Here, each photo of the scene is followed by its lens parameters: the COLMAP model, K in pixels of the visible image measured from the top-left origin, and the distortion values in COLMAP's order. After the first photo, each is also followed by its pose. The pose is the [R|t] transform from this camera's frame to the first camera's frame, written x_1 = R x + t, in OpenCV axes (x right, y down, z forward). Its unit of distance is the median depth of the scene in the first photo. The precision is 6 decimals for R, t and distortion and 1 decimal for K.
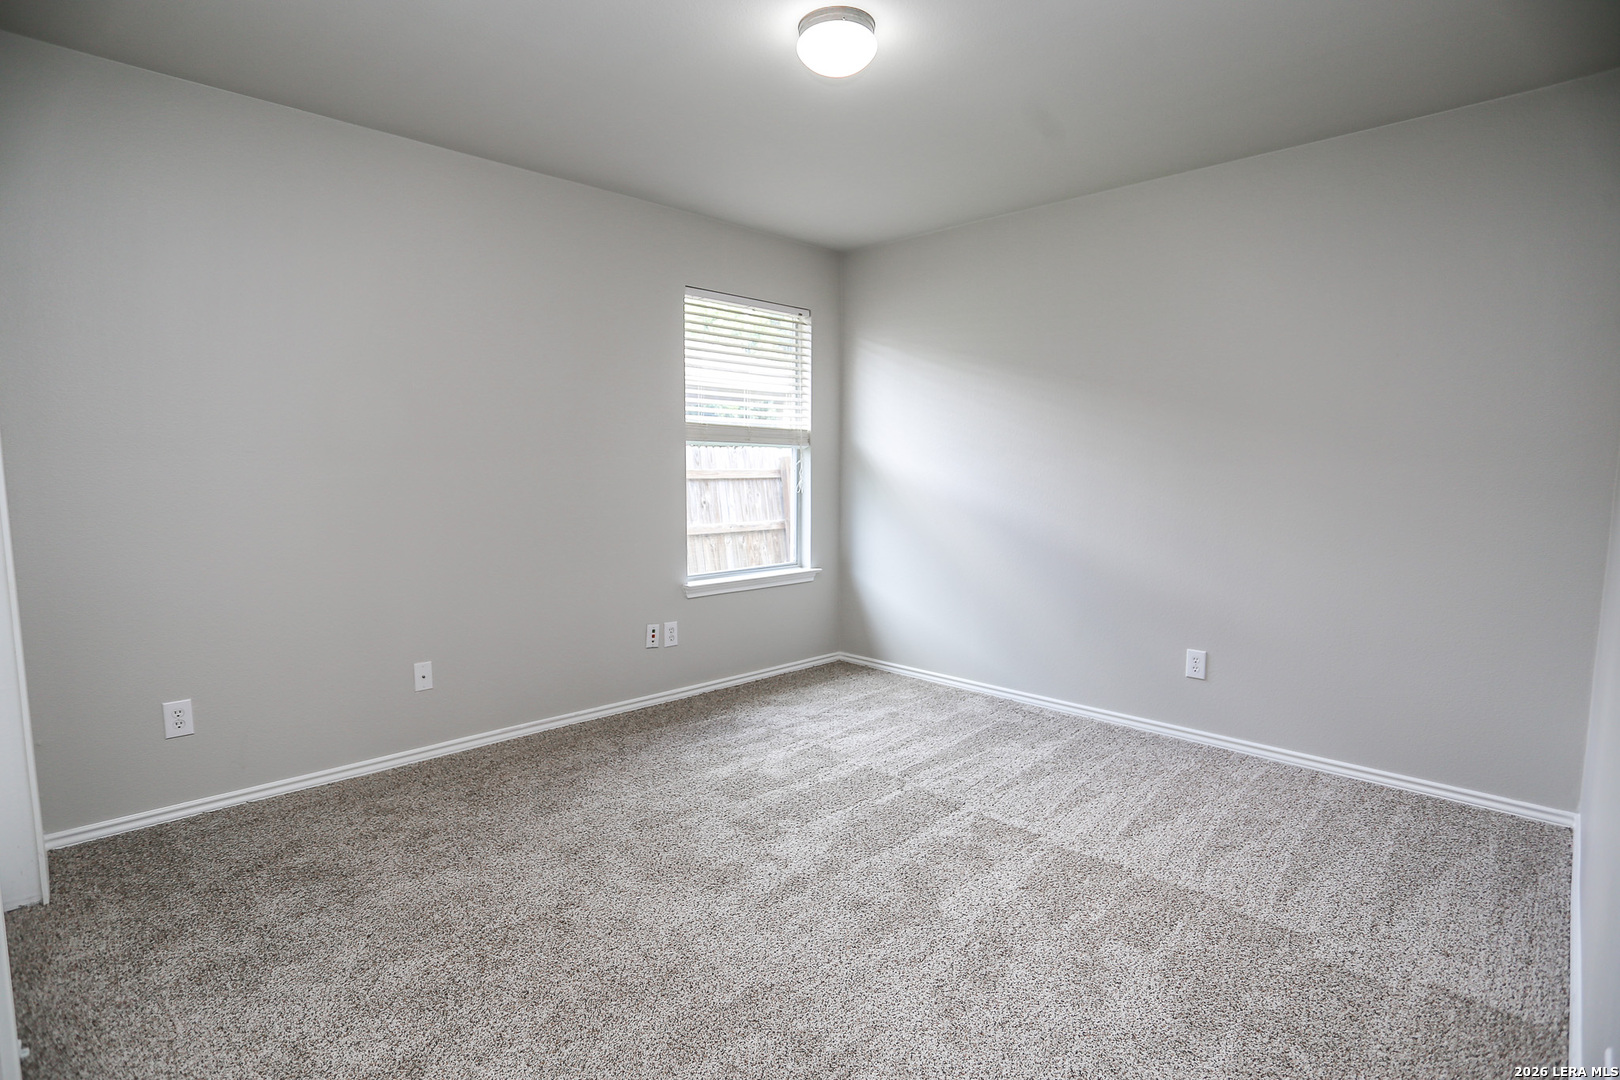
lens RADIAL K [[819.1, 0, 823.6], [0, 819.1, 542.8], [0, 0, 1]] dist [-0.076963, 0.035199]
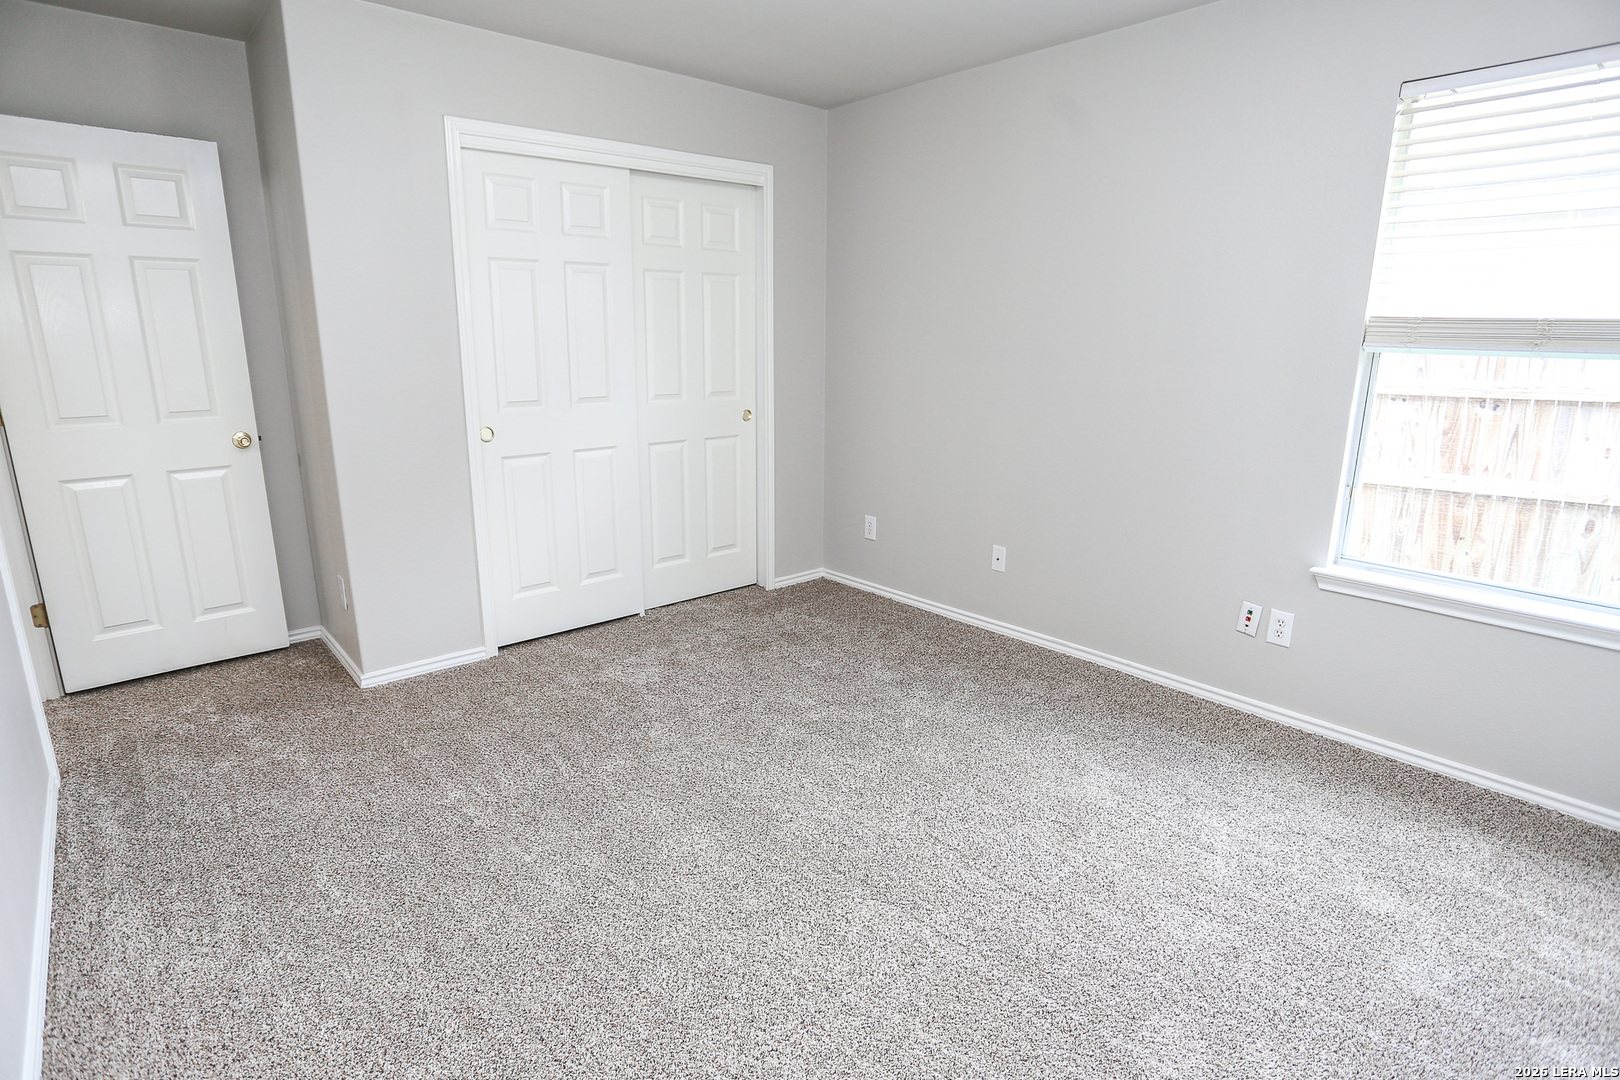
lens RADIAL K [[819.1, 0, 823.6], [0, 819.1, 542.8], [0, 0, 1]] dist [-0.076963, 0.035199]
pose [[-0.074620, 0.224463, -0.971621, 0.509792], [-0.114735, 0.965935, 0.231961, -0.075469], [0.990590, 0.128787, -0.046324, 0.655928]]
